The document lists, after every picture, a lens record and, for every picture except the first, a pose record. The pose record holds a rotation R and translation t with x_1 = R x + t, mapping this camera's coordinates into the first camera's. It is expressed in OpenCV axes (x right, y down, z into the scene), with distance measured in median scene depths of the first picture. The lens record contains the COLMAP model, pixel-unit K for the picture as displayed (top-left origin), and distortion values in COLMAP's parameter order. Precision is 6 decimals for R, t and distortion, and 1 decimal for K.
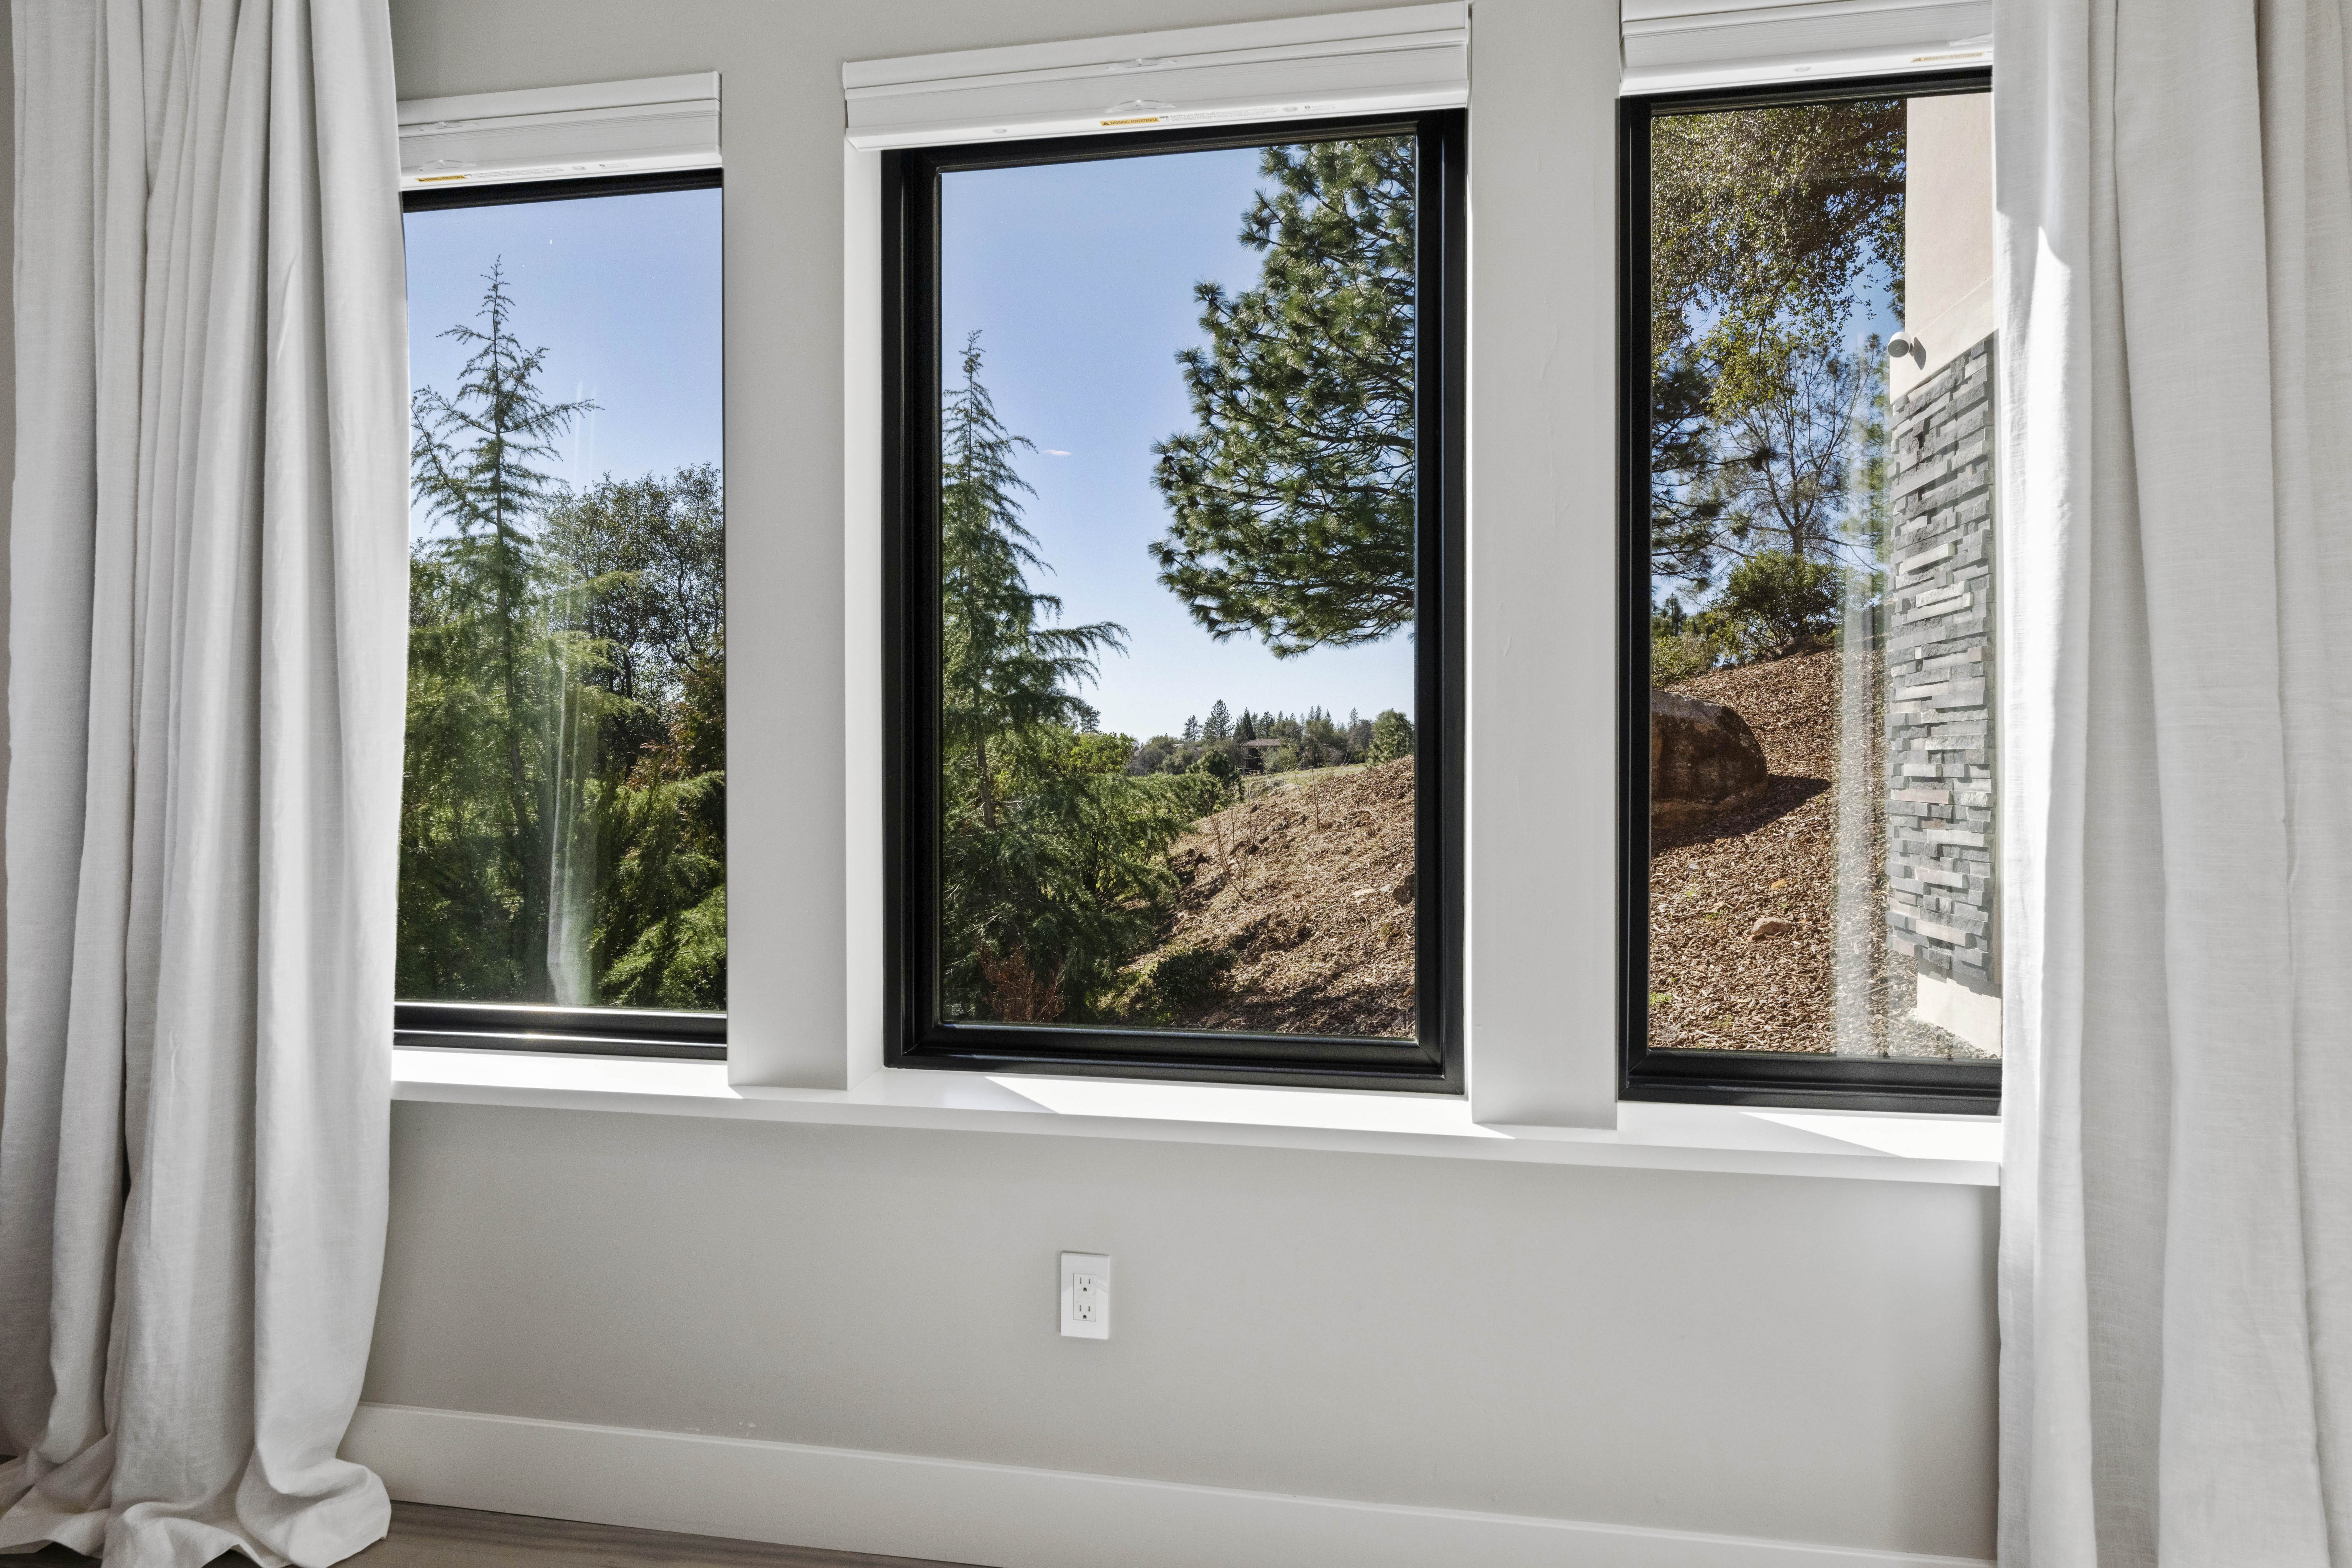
lens RADIAL K [[1277.2, 0, 1160.9], [0, 1277.2, 732.4], [0, 0, 1]] dist [-0.001362, 0.000042]
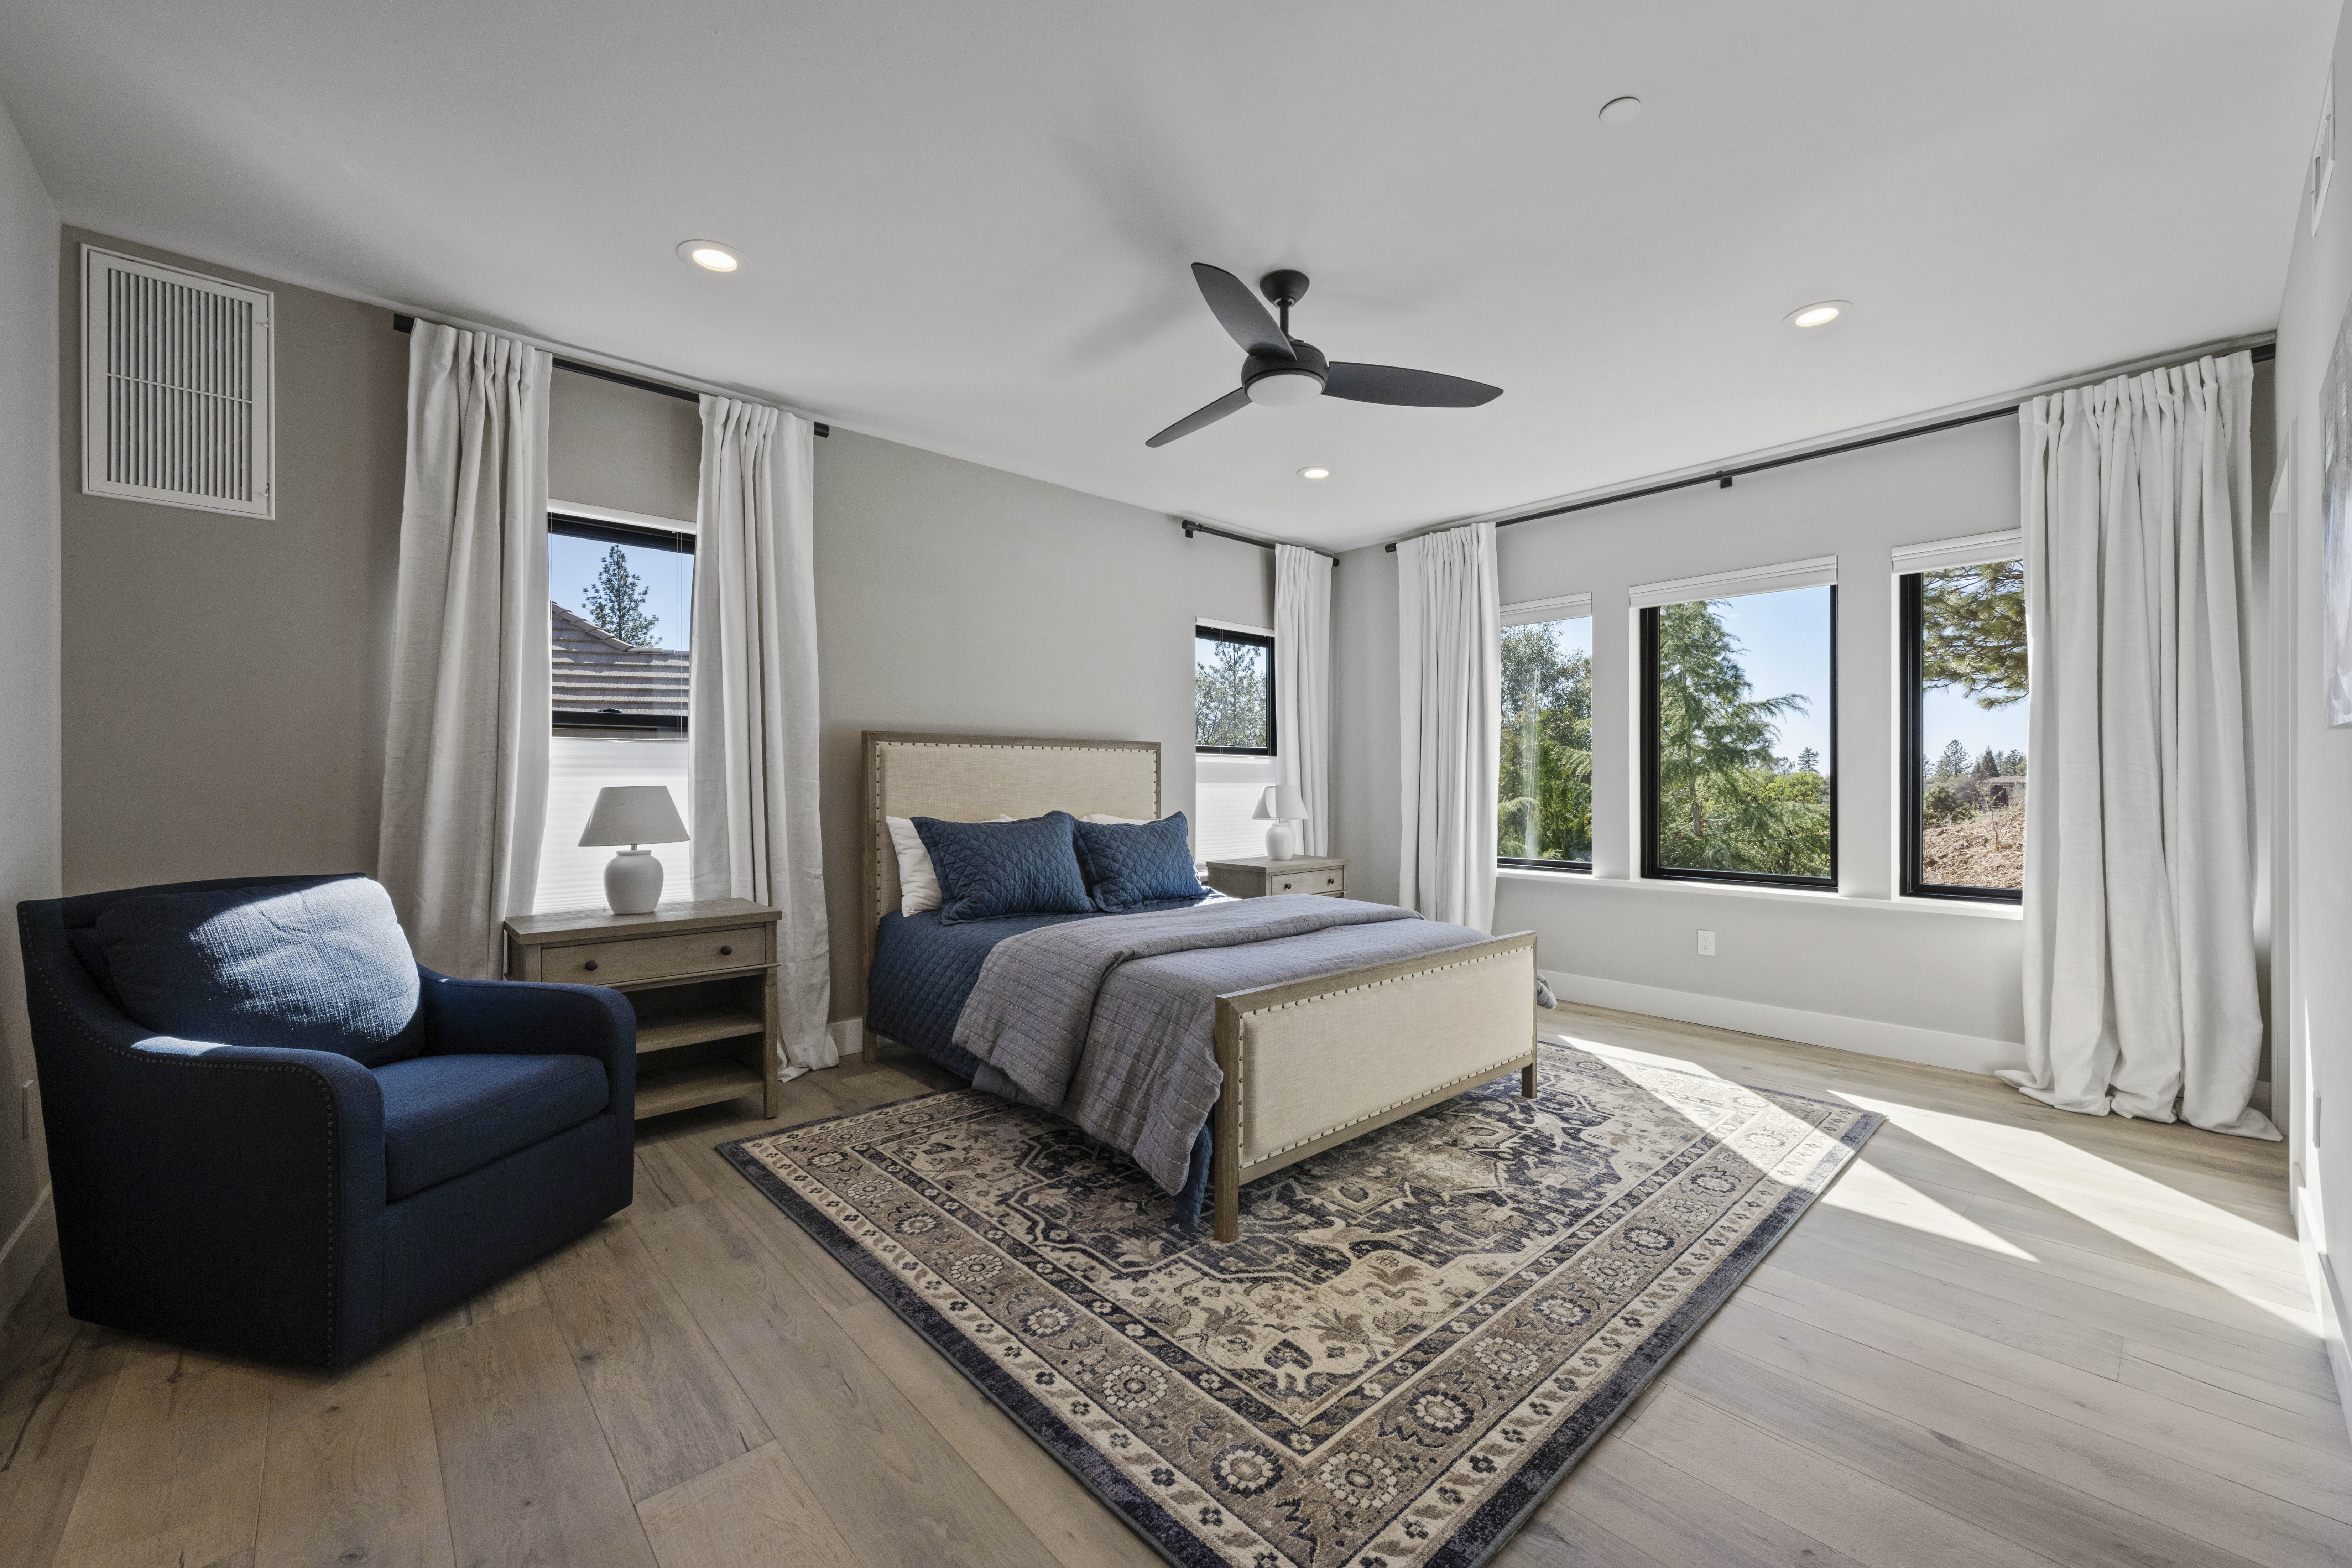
lens RADIAL K [[929.8, 0, 1177.9], [0, 929.8, 784.2], [0, 0, 1]] dist [-0.006152, 0.000594]
pose [[0.794181, -0.000279, -0.607681, 0.032511], [0.007102, 0.999936, 0.008822, -0.001368], [0.607639, -0.011322, 0.794132, -0.182413]]
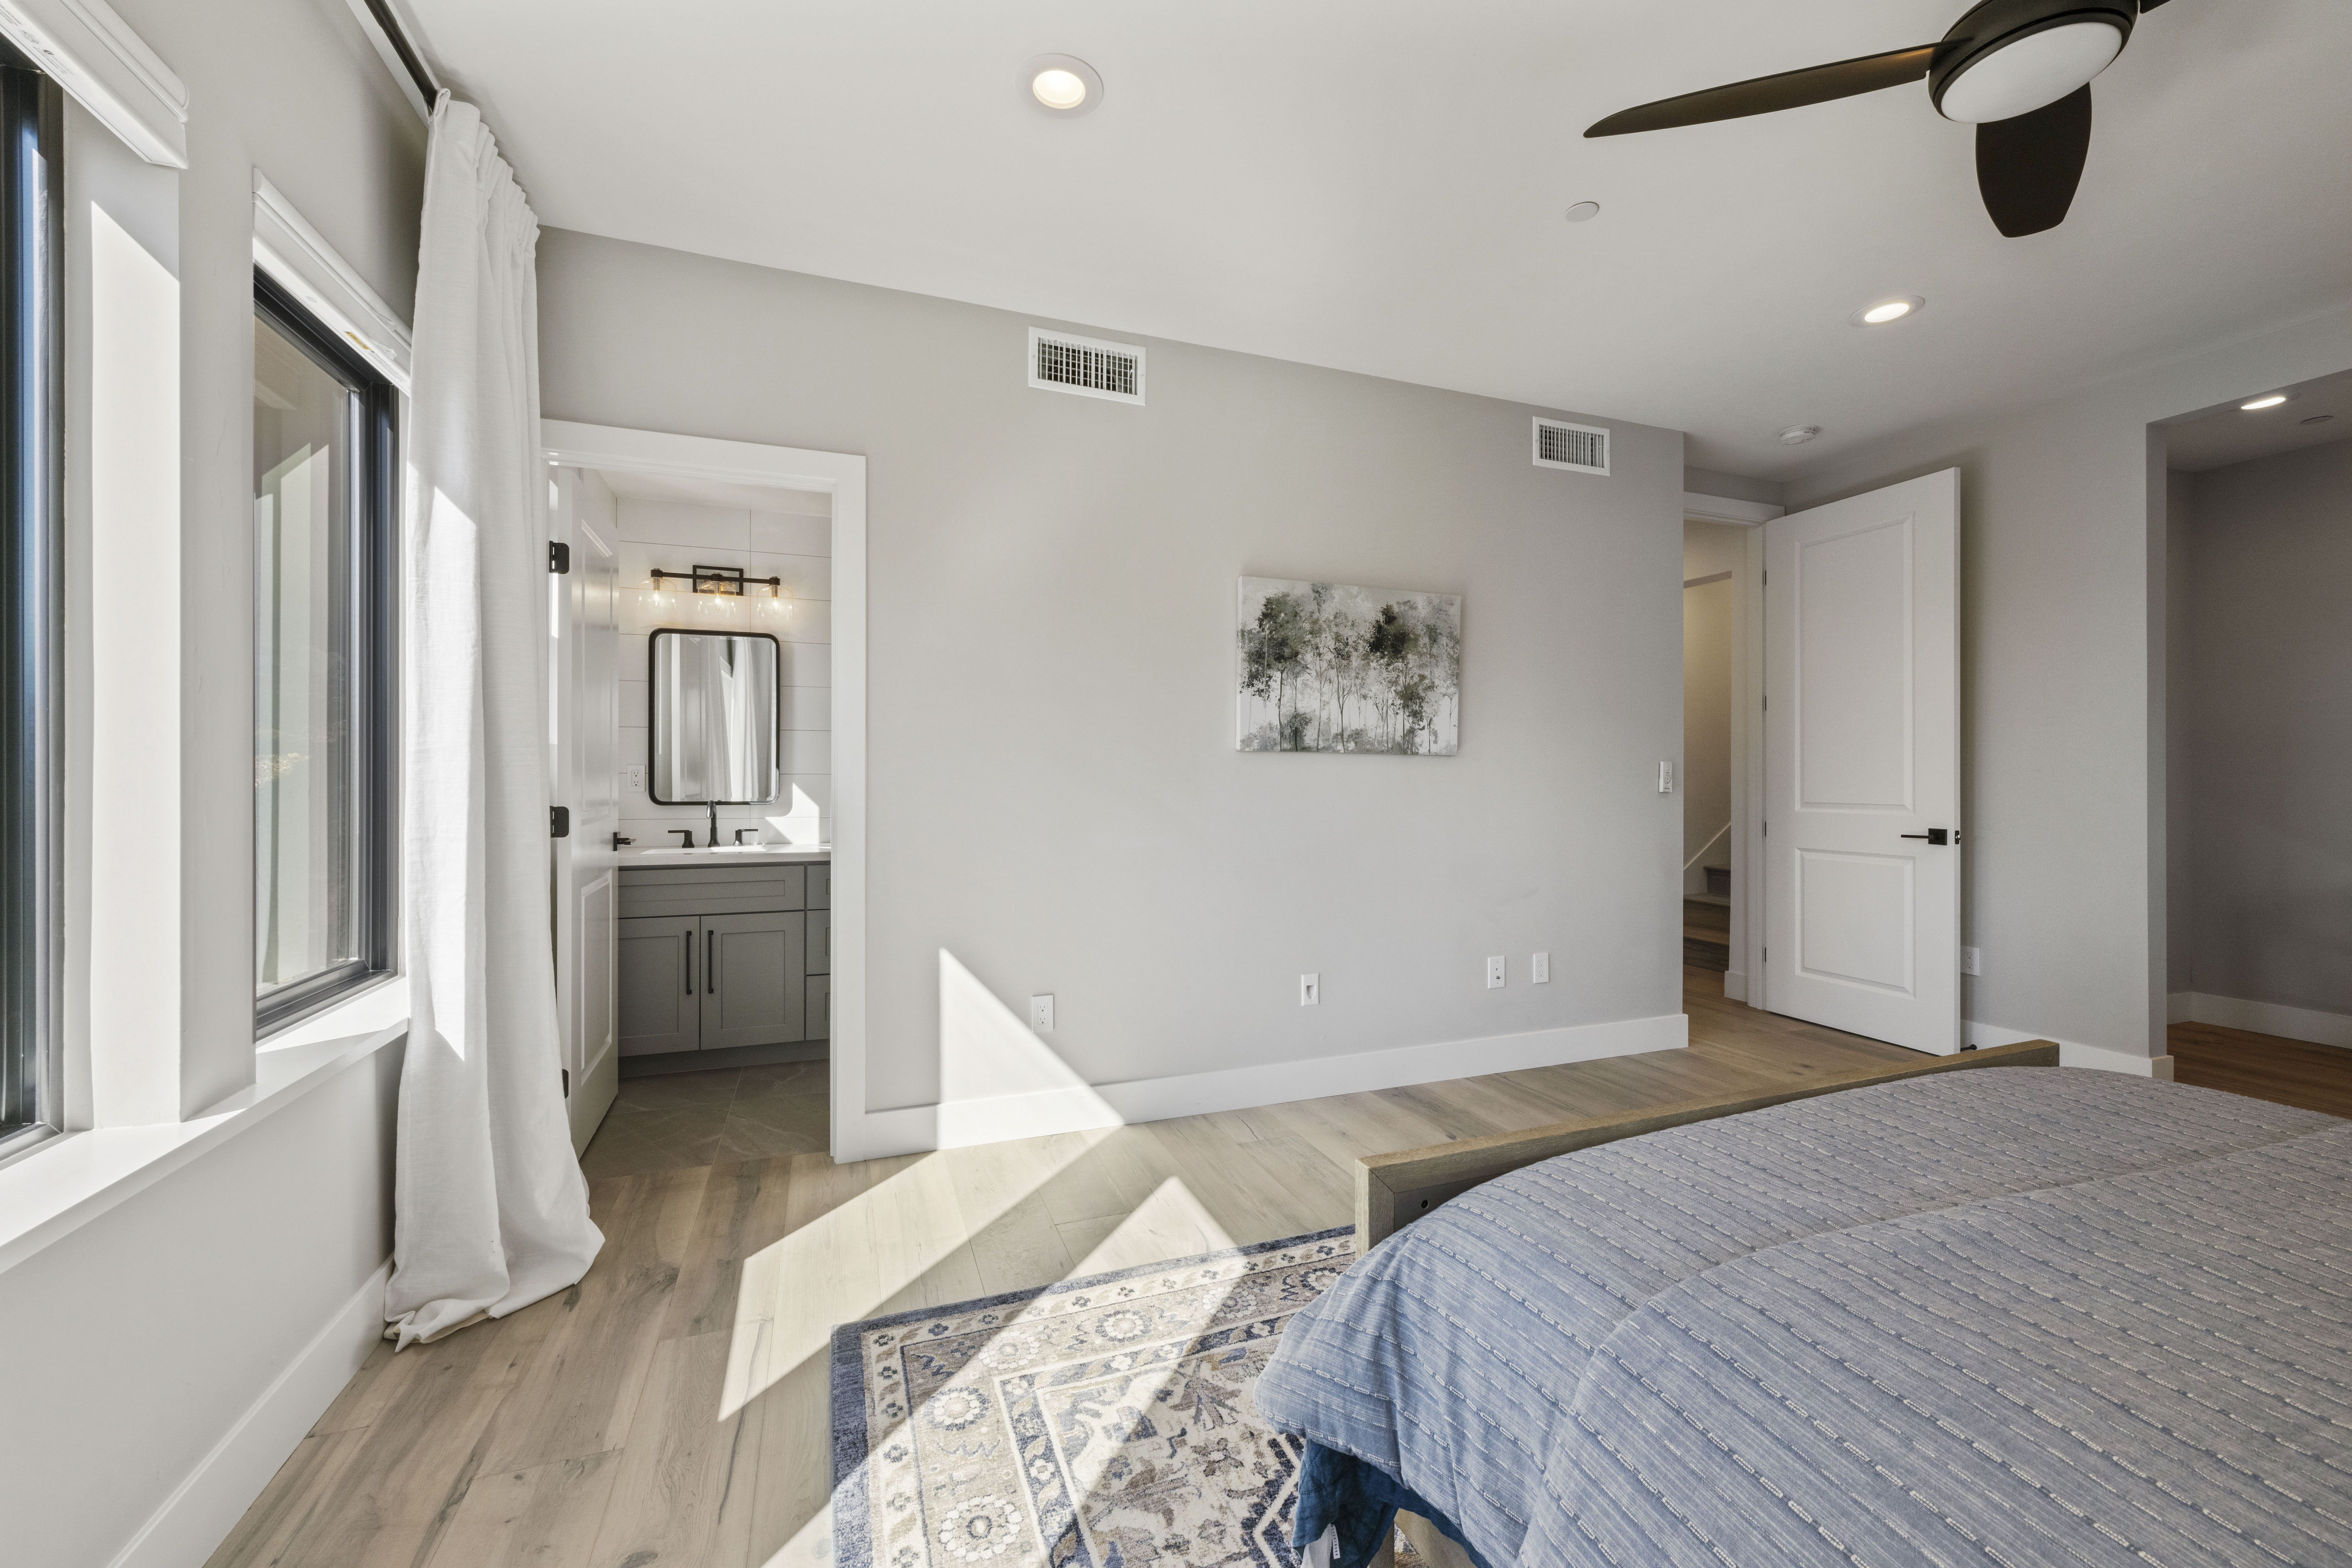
lens RADIAL K [[929.8, 0, 1181.2], [0, 929.8, 783.9], [0, 0, 1]] dist [-0.006152, 0.000594]
pose [[-0.515576, -0.005161, 0.856829, -0.080531], [-0.011657, 0.999932, -0.000991, 0.000969], [-0.856765, -0.010499, -0.515601, 0.062340]]
